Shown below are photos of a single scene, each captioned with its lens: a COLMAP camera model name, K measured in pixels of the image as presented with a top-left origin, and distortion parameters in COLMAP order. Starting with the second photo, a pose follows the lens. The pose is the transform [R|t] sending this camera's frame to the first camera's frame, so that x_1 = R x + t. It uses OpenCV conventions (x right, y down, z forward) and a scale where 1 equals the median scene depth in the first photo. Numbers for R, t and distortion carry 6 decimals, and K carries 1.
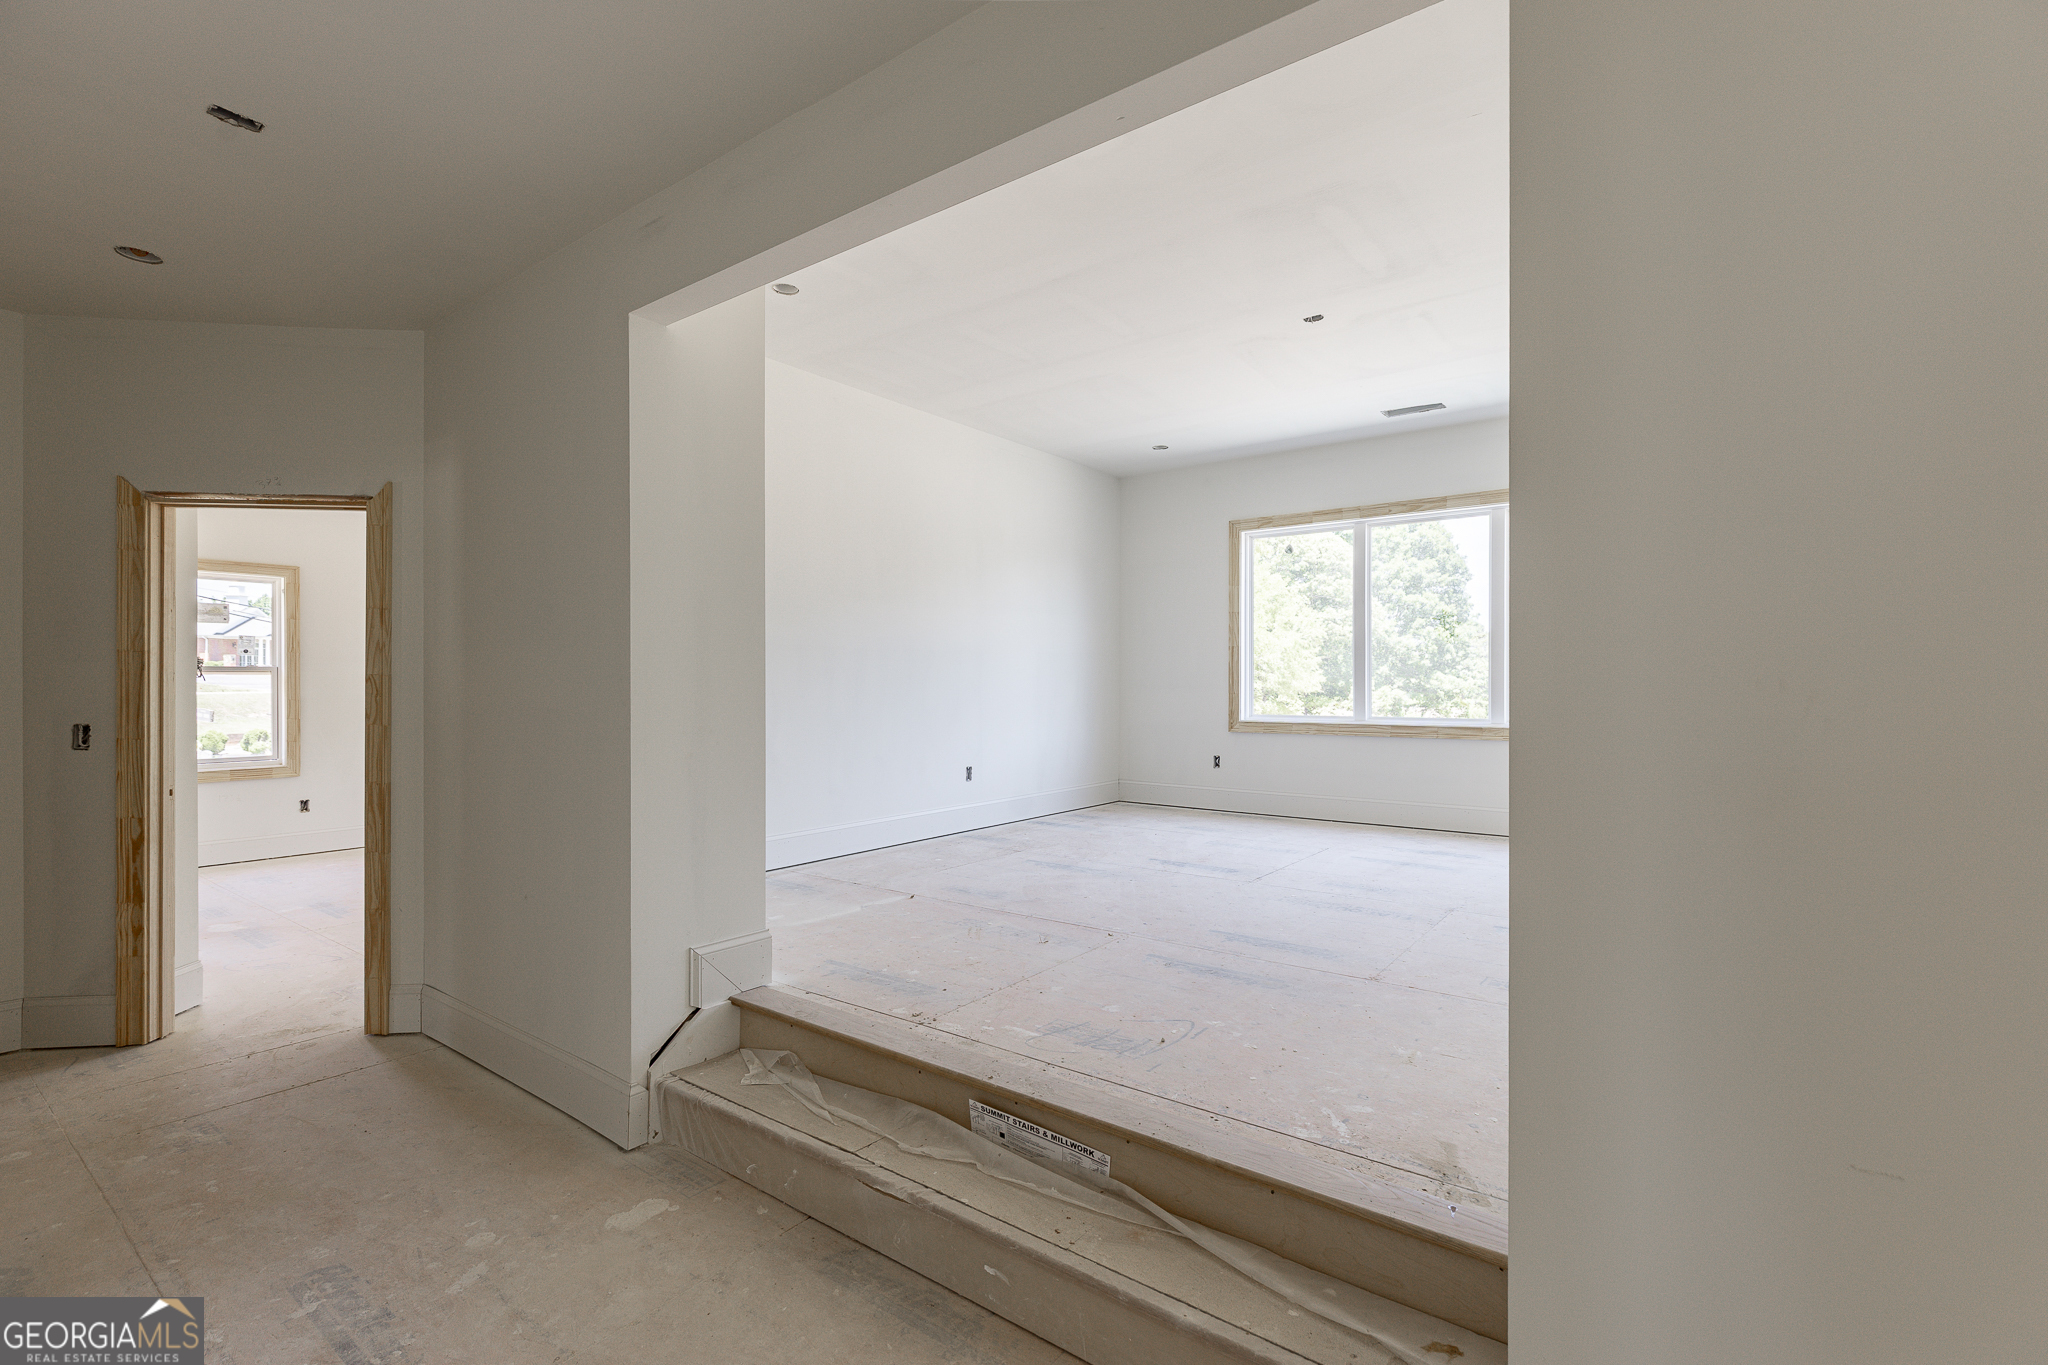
lens RADIAL K [[914.4, 0, 1046.3], [0, 914.4, 690.1], [0, 0, 1]] dist [0.009316, -0.002806]
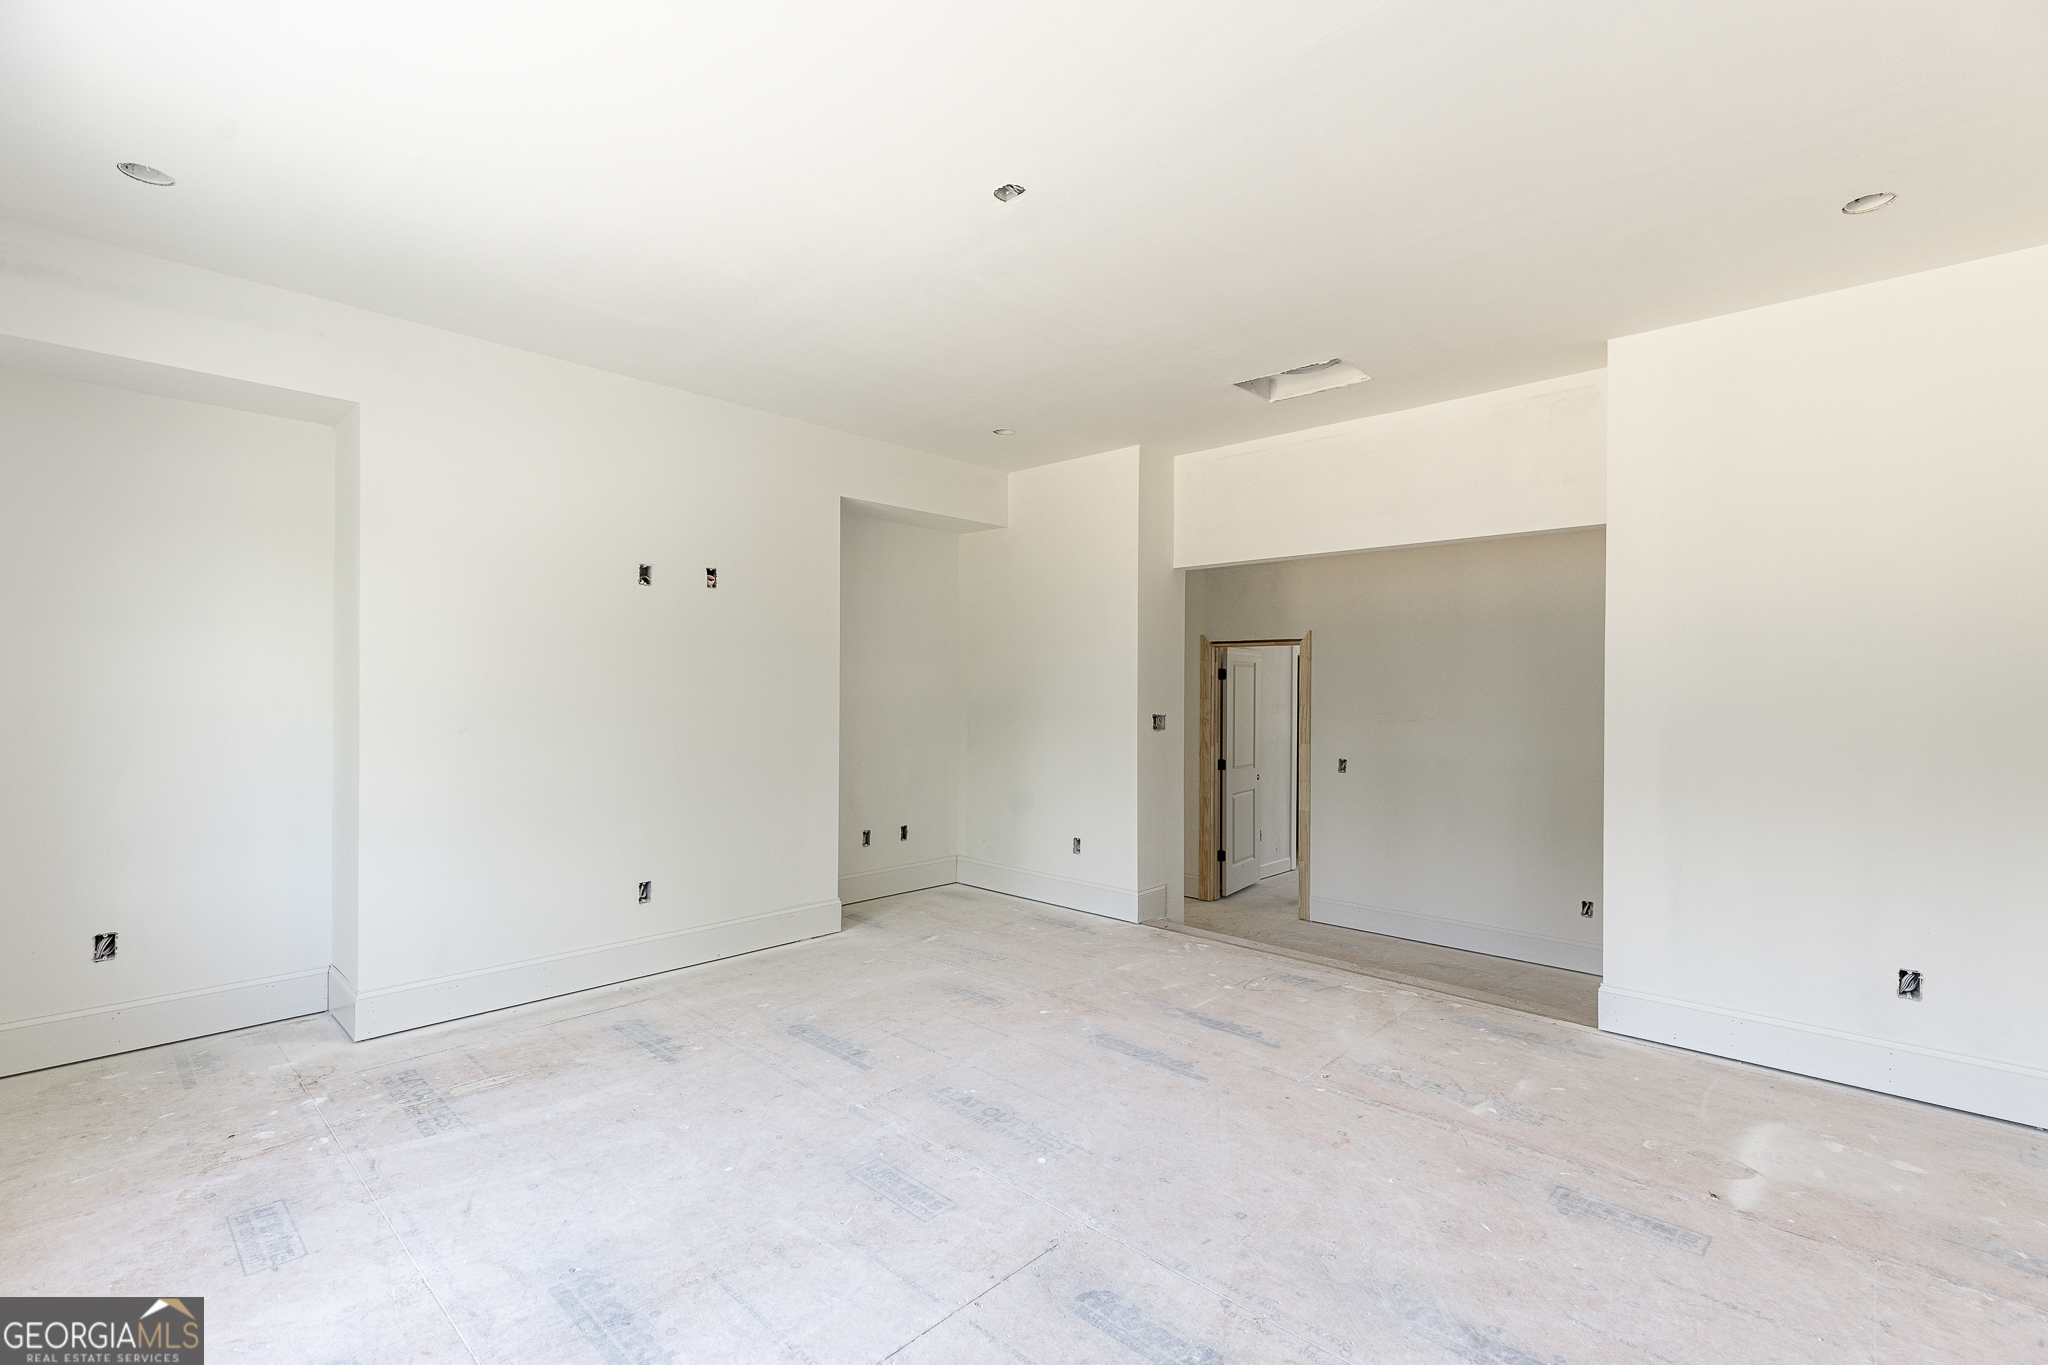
lens RADIAL K [[914.4, 0, 1041.5], [0, 914.4, 680.6], [0, 0, 1]] dist [0.009316, -0.002806]
pose [[-0.992927, -0.003854, 0.118661, 0.138177], [-0.004034, 0.999991, -0.001272, -0.063237], [-0.118655, -0.001742, -0.992934, 1.113998]]
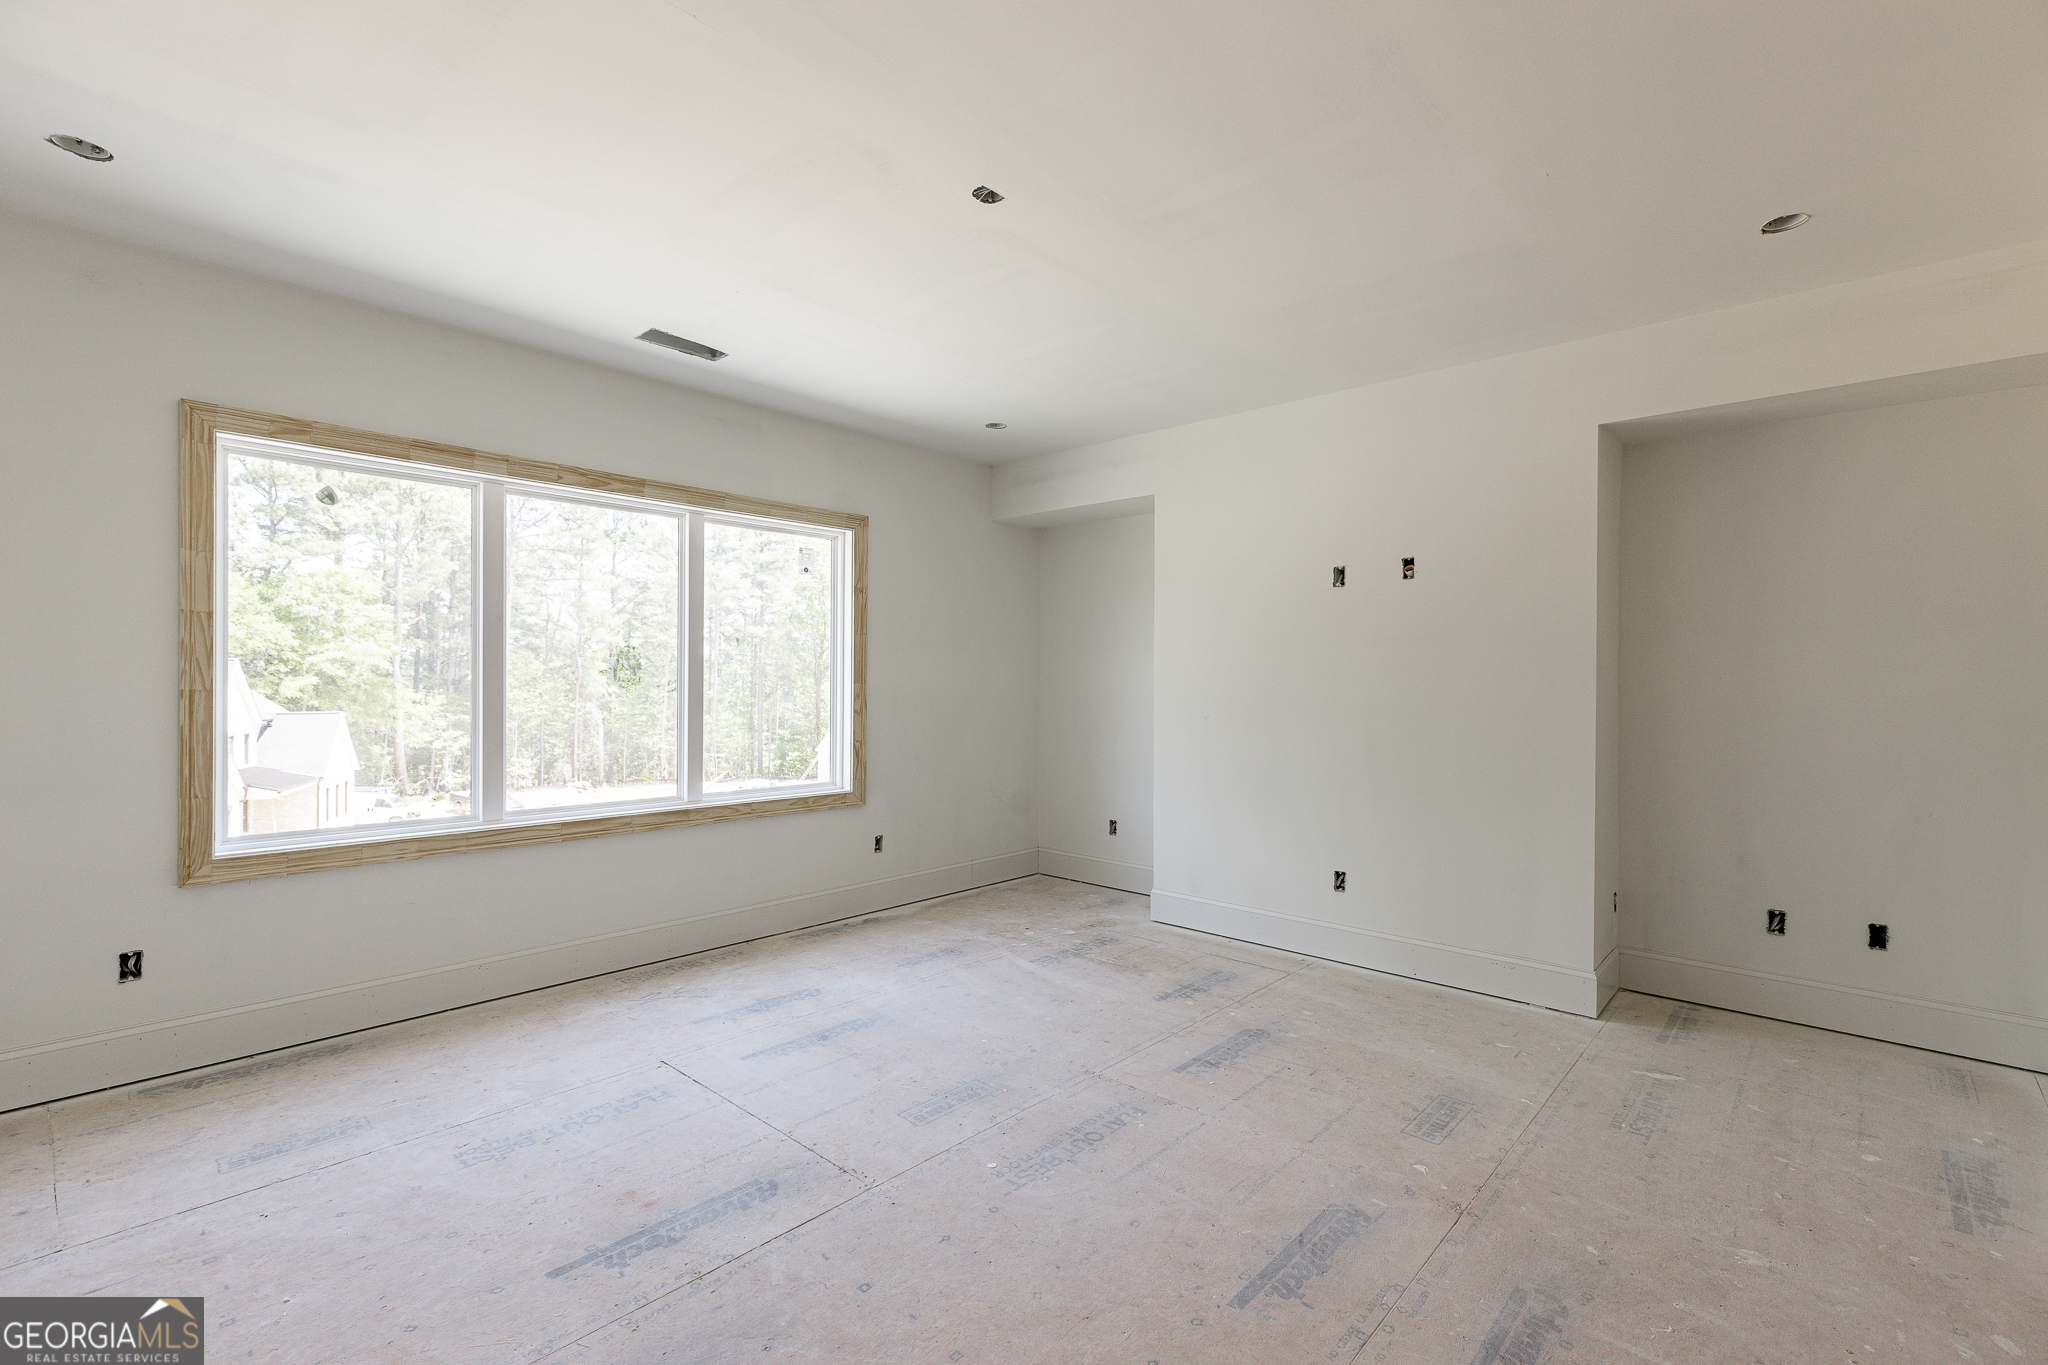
lens RADIAL K [[914.4, 0, 1037.2], [0, 914.4, 696.4], [0, 0, 1]] dist [0.009316, -0.002806]
pose [[0.104642, -0.014984, 0.994397, -0.215482], [-0.001016, 0.999884, 0.015173, -0.059653], [-0.994509, -0.002598, 0.104614, 0.633611]]
